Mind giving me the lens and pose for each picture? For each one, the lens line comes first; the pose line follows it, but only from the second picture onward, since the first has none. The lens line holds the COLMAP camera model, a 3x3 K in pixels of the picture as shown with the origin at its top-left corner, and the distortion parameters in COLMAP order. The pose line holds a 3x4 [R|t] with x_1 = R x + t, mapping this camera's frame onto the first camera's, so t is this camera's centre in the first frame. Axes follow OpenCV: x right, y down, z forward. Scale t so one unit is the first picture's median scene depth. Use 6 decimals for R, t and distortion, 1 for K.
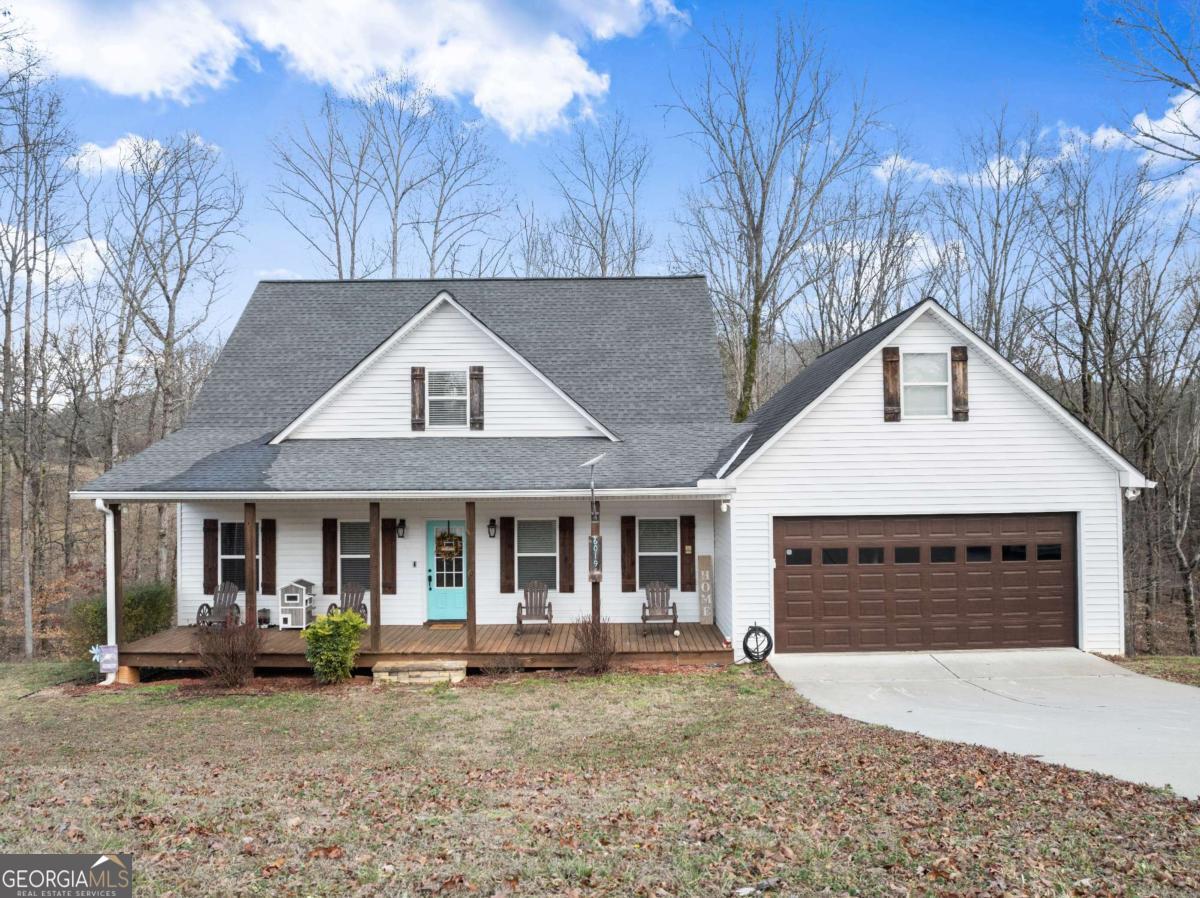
lens RADIAL K [[839.8, 0, 600.0], [0, 839.8, 449.0], [0, 0, 1]] dist [-0.005835, -0.055643]
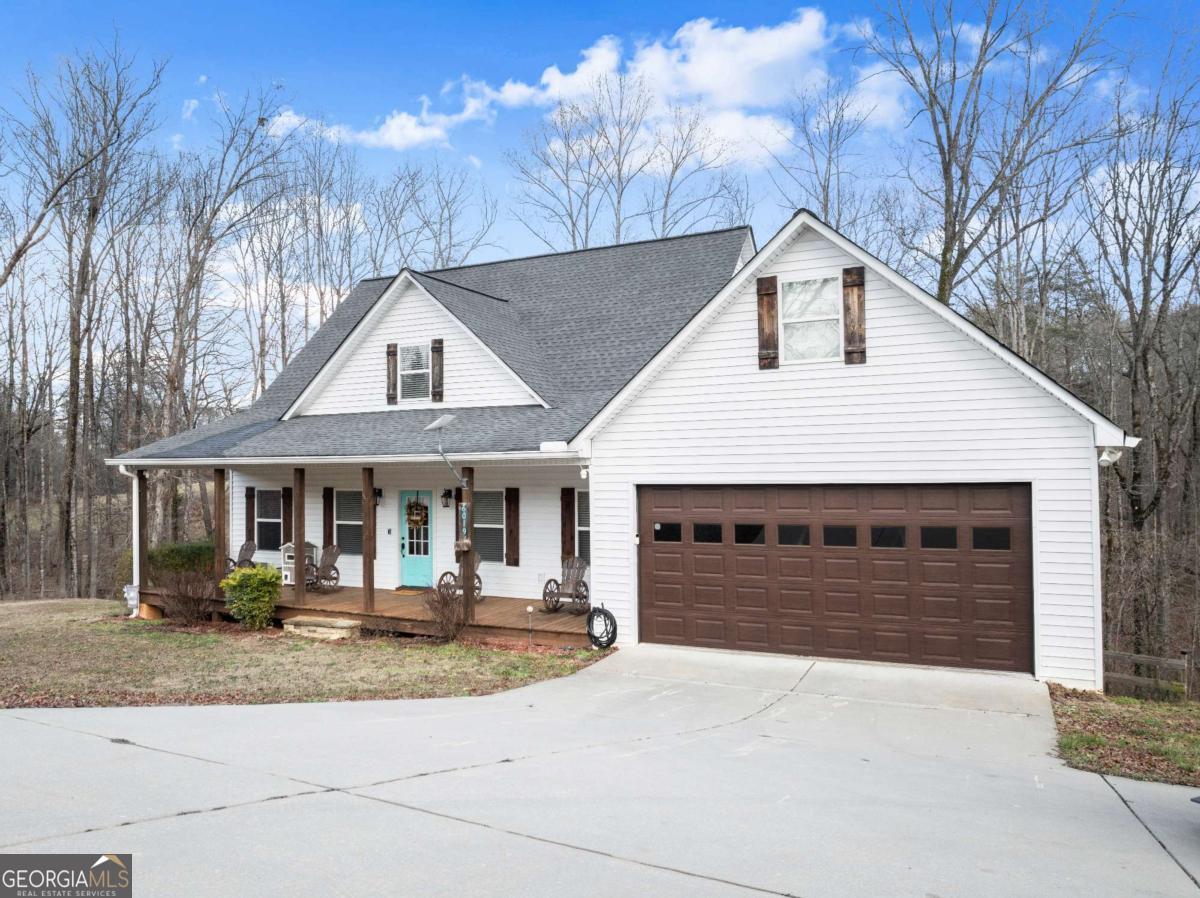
lens RADIAL K [[839.8, 0, 600.0], [0, 839.8, 449.0], [0, 0, 1]] dist [-0.005835, -0.055643]
pose [[0.899123, -0.009271, -0.437597, 0.477637], [0.009636, 0.999953, -0.001384, 0.038012], [0.437589, -0.002972, 0.899170, 0.171803]]
